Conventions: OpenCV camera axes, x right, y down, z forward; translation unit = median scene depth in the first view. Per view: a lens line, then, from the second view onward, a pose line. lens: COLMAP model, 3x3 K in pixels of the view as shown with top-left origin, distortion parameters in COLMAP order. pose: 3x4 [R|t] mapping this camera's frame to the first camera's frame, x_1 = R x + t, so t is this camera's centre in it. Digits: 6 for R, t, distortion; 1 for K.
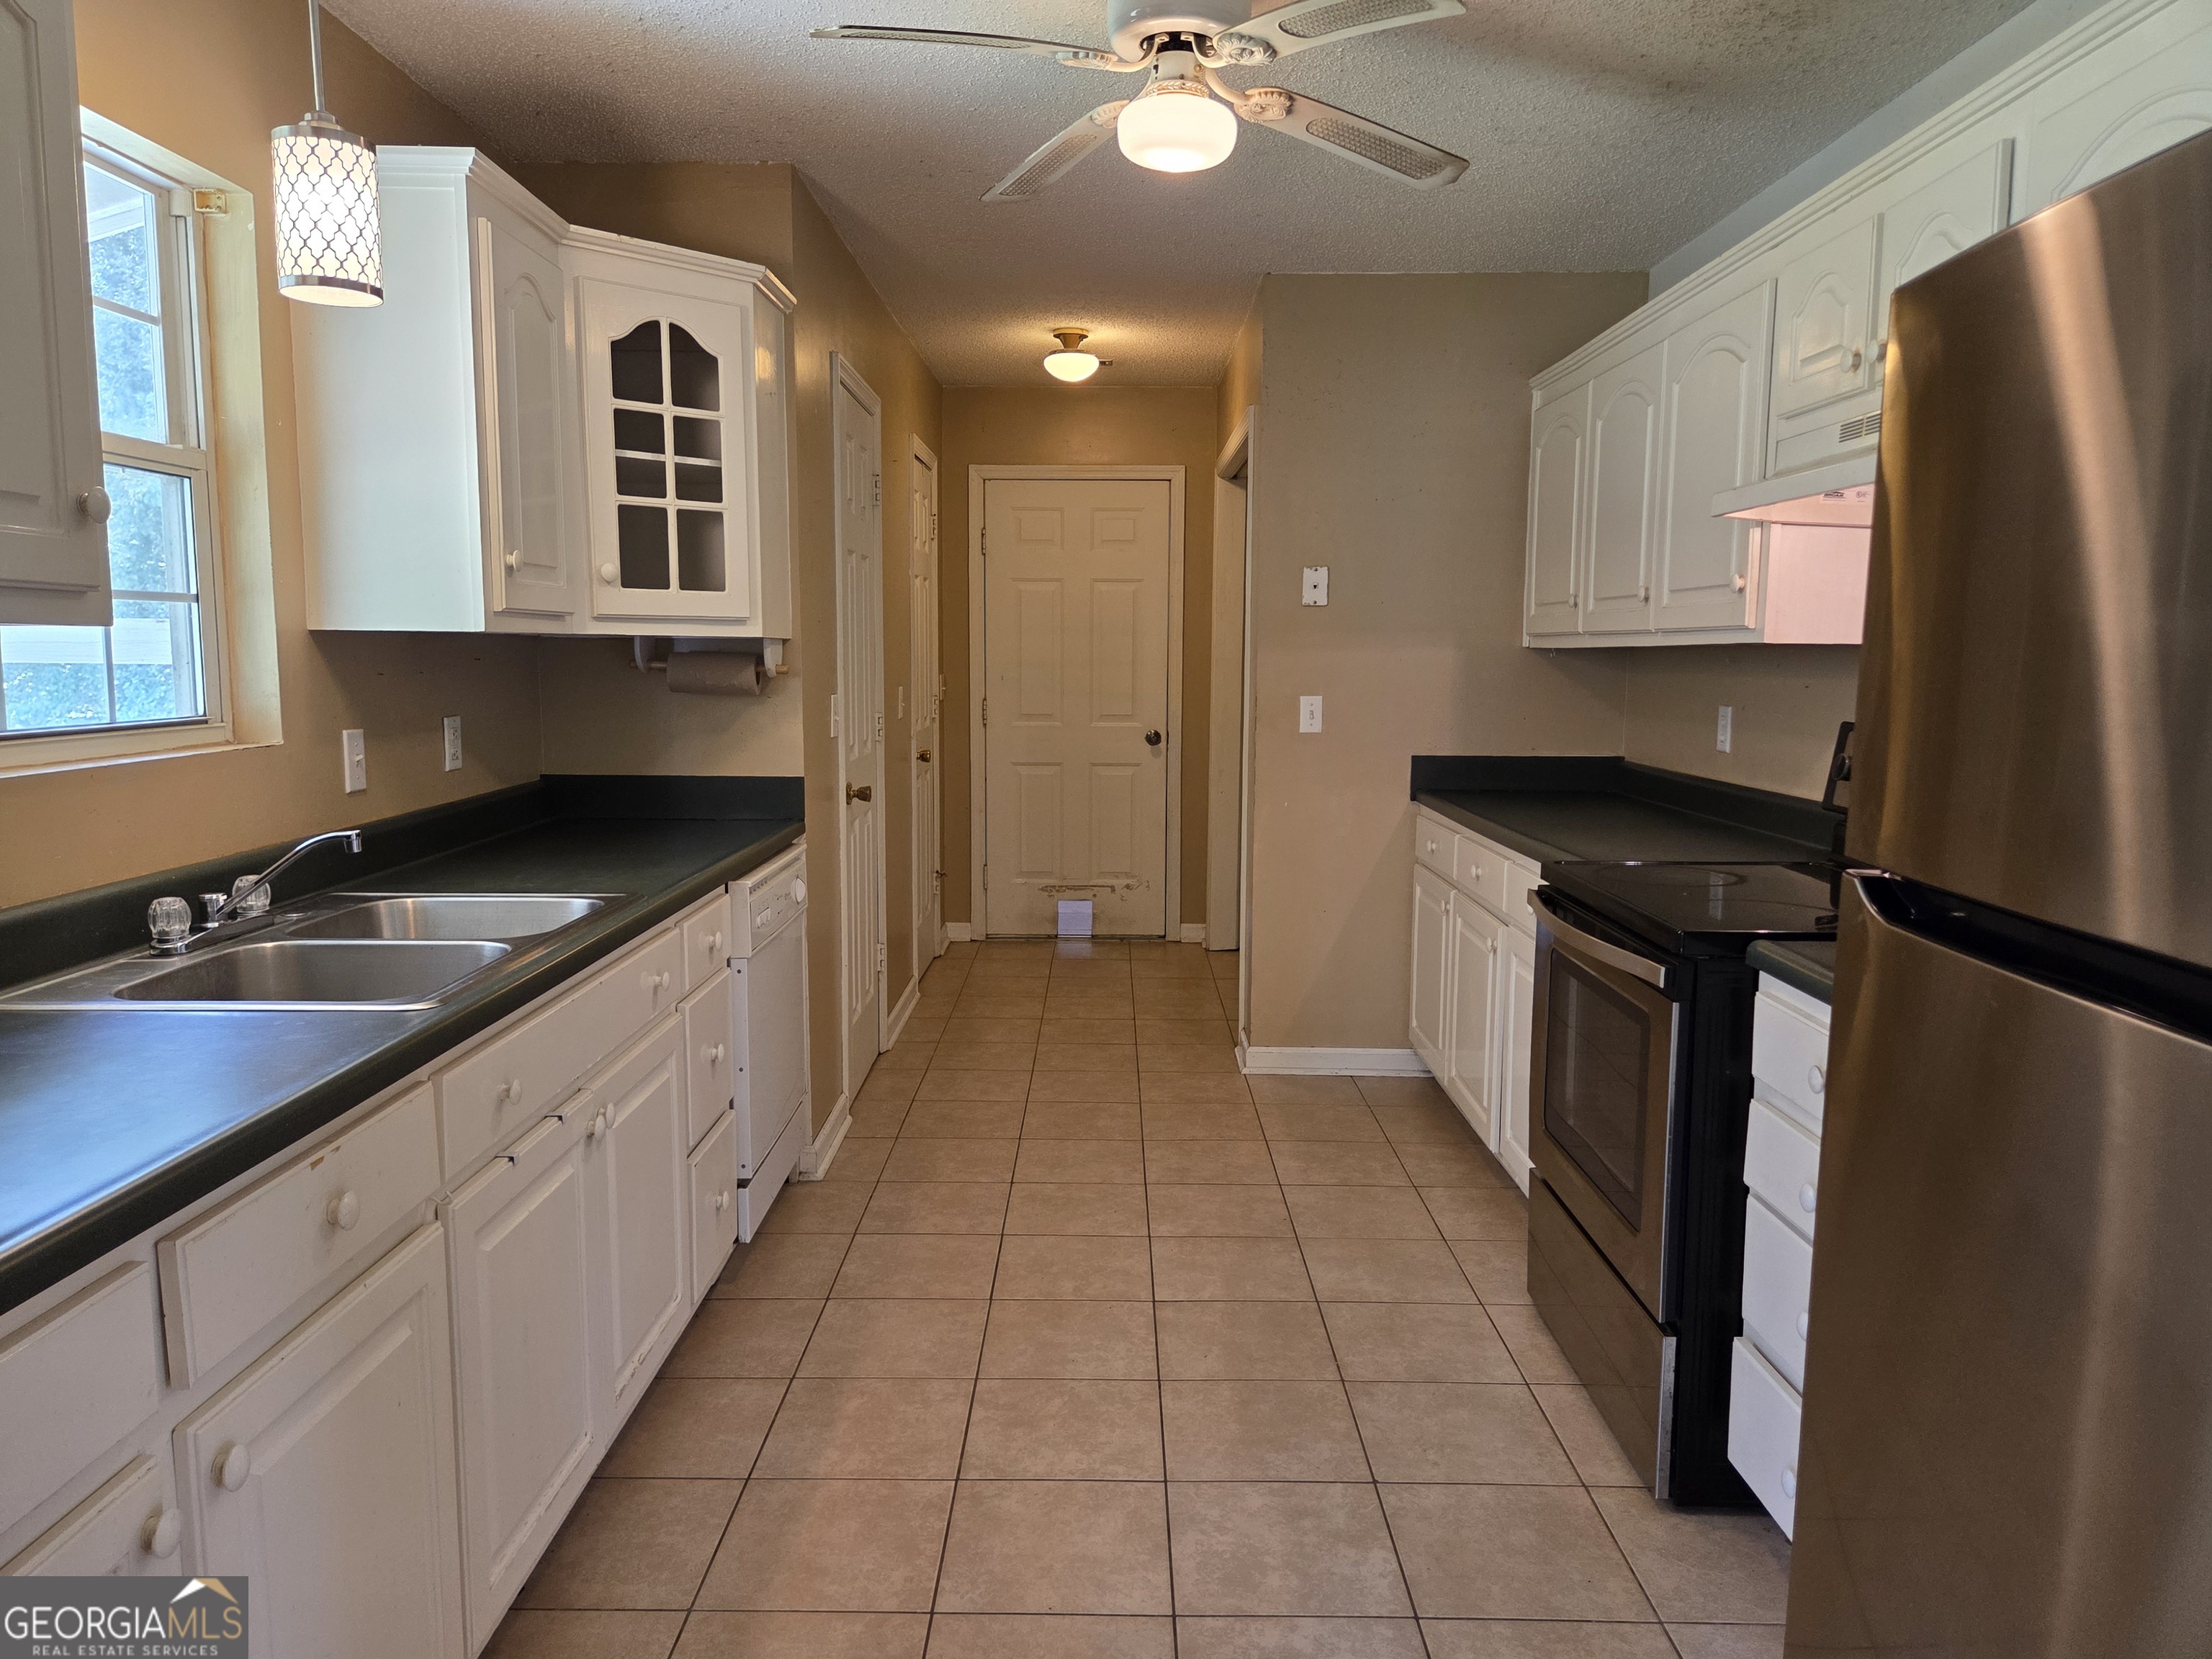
lens RADIAL K [[1506.8, 0, 1106.0], [0, 1506.8, 829.5], [0, 0, 1]] dist [0.023164, -0.003522]
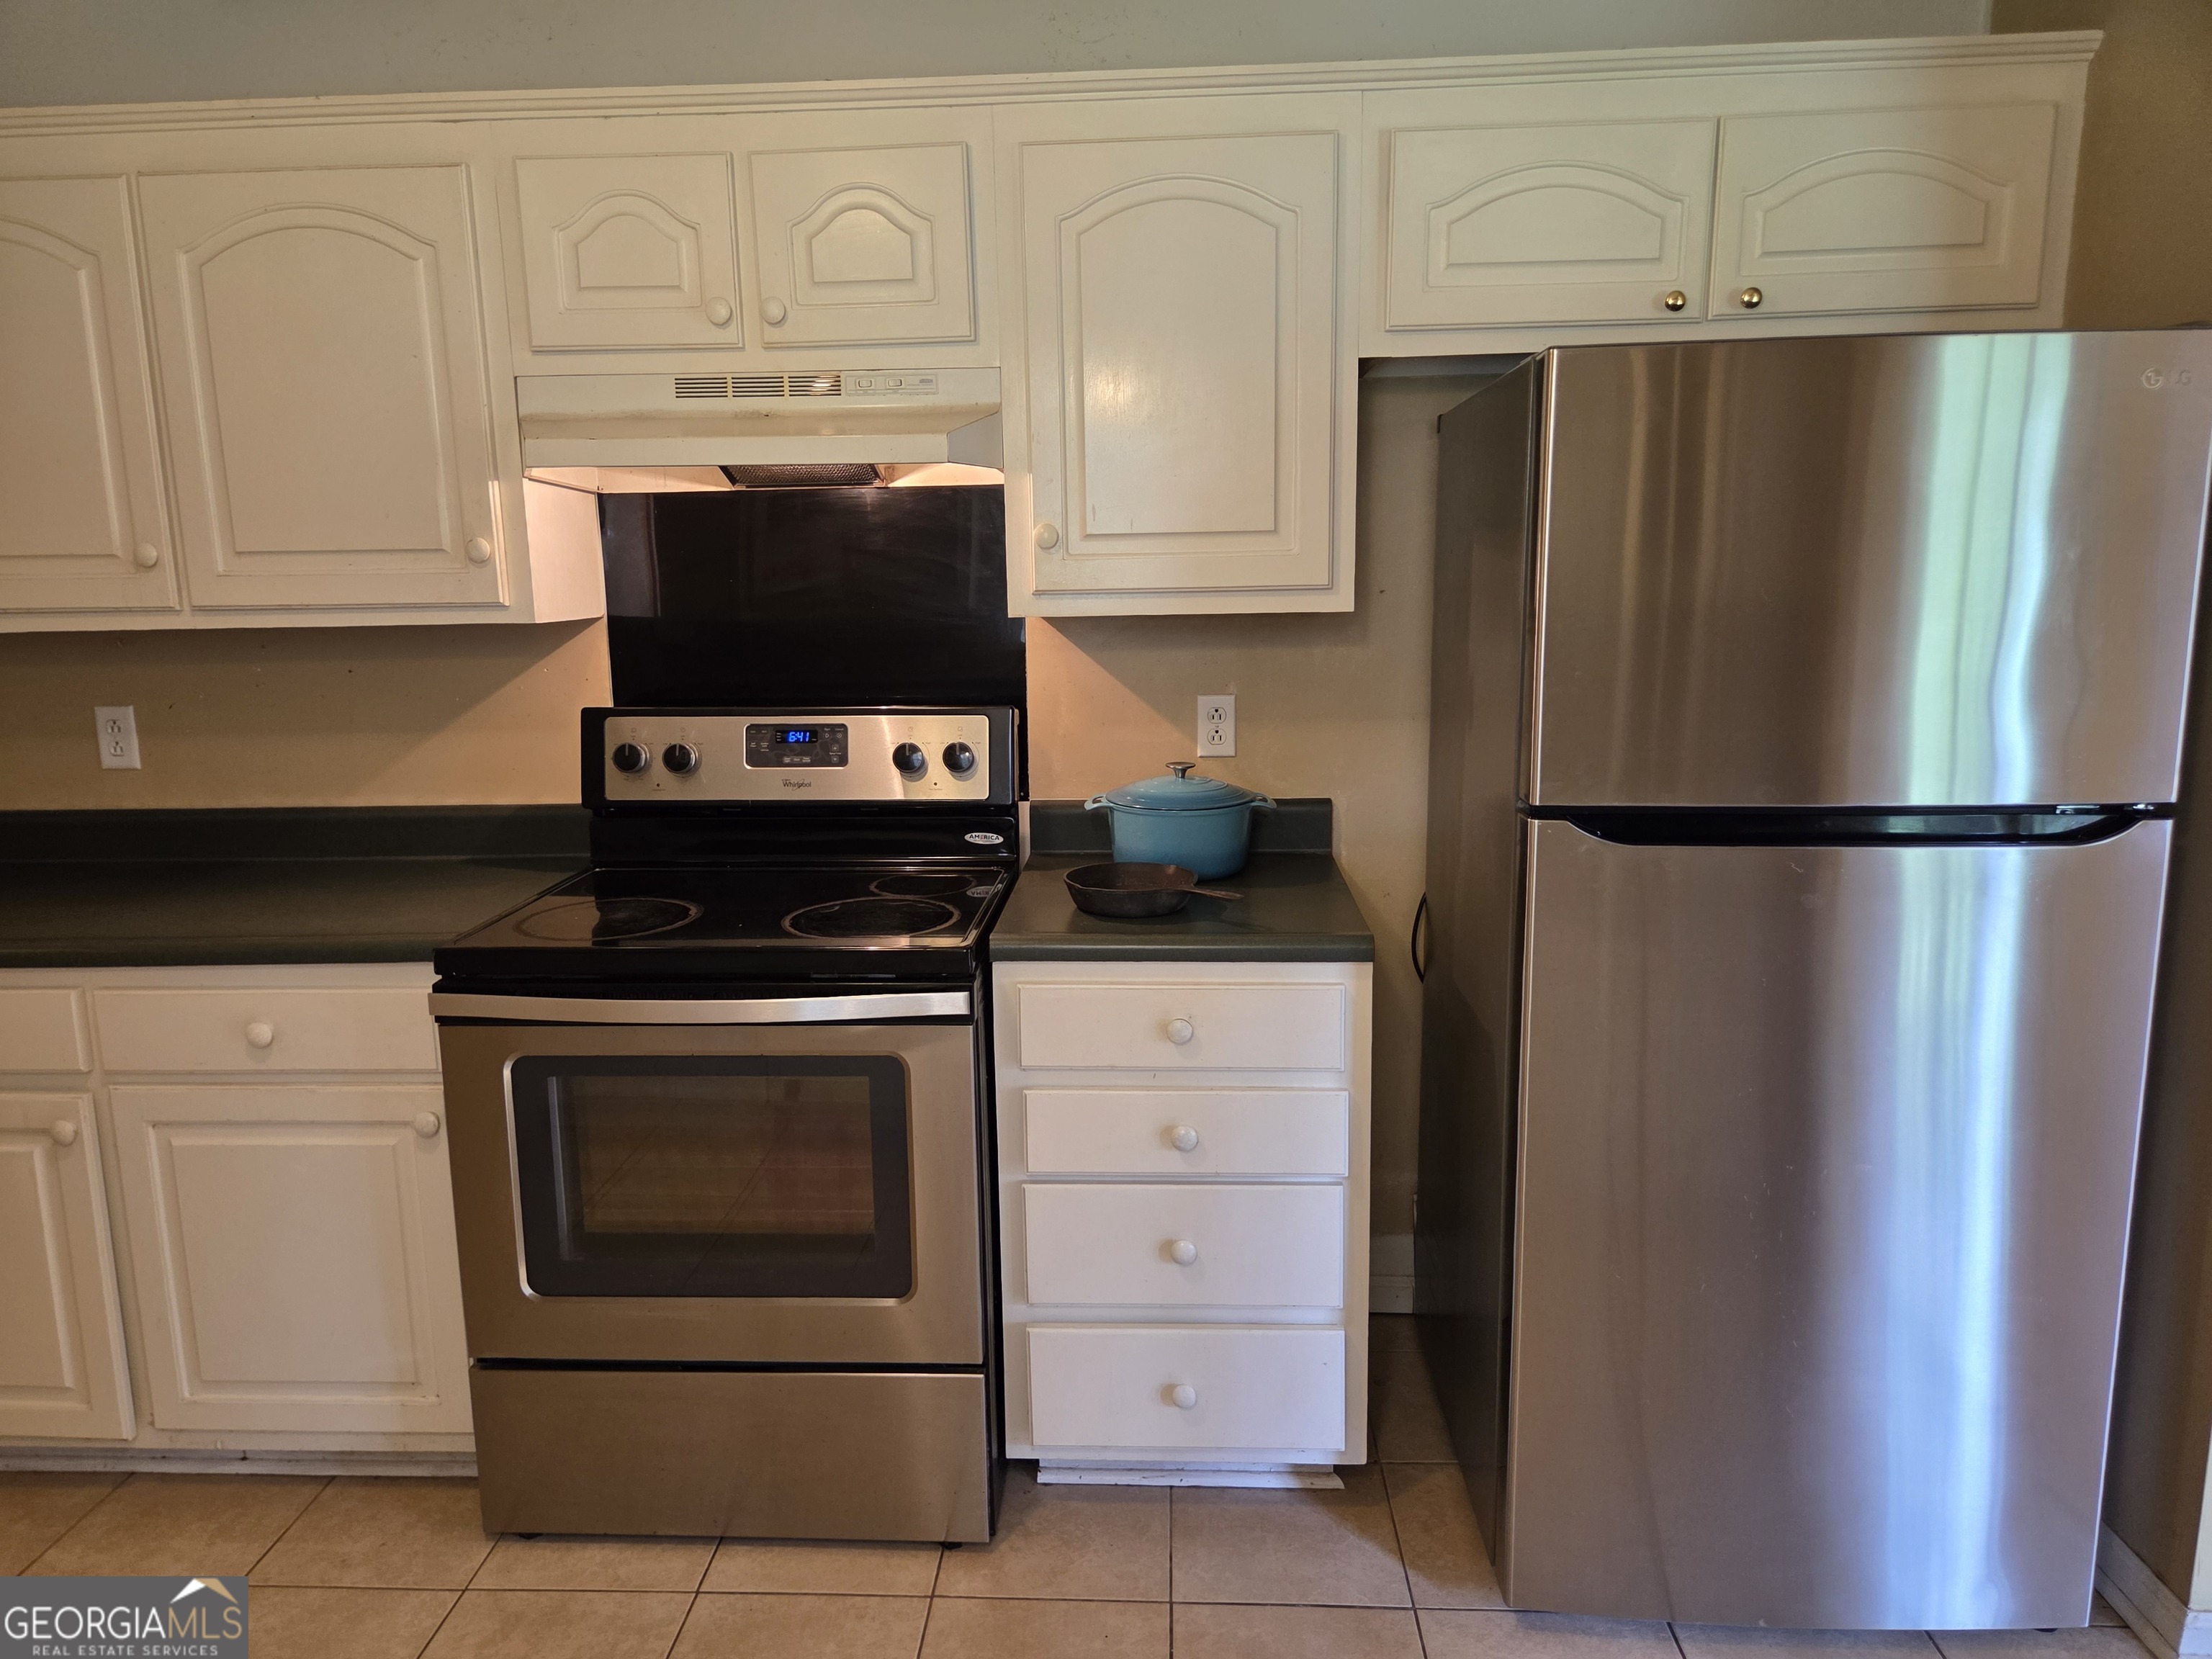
lens RADIAL K [[1506.8, 0, 1106.0], [0, 1506.8, 829.5], [0, 0, 1]] dist [0.023164, -0.003522]
pose [[0.058053, -0.185393, 0.980948, -0.371229], [0.142732, 0.974052, 0.175643, -0.112065], [-0.988057, 0.129816, 0.083009, 0.629135]]
